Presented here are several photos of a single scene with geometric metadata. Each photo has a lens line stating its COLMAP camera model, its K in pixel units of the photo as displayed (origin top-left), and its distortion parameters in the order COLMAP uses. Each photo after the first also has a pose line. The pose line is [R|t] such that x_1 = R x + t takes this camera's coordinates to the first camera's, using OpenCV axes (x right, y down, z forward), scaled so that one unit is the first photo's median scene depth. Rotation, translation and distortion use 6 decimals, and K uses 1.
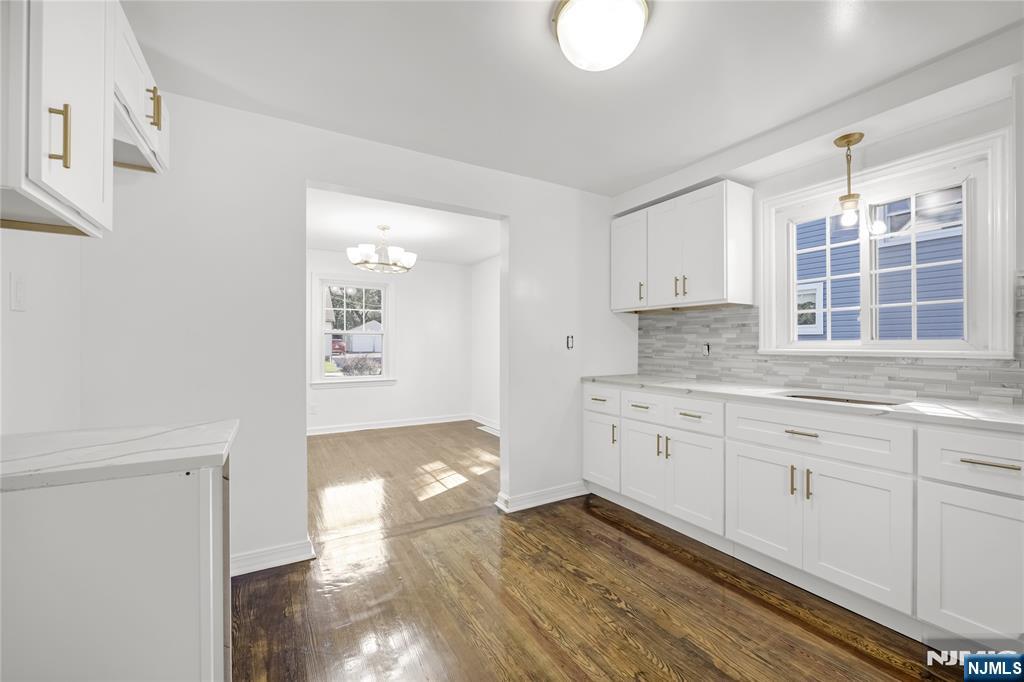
lens RADIAL K [[419.0, 0, 522.3], [0, 419.0, 341.9], [0, 0, 1]] dist [-0.004713, 0.001440]
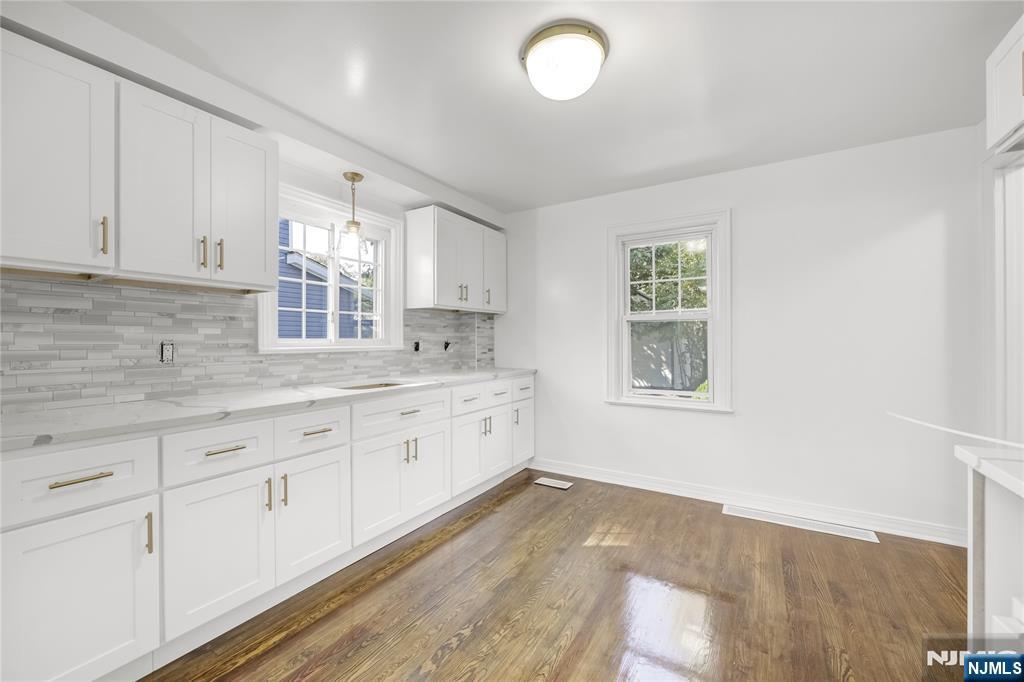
lens RADIAL K [[419.0, 0, 509.1], [0, 419.0, 338.6], [0, 0, 1]] dist [-0.004713, 0.001440]
pose [[-0.457194, 0.008193, 0.889329, -0.437725], [0.001759, 0.999964, -0.008307, 0.005615], [-0.889365, -0.002233, -0.457192, 0.956853]]
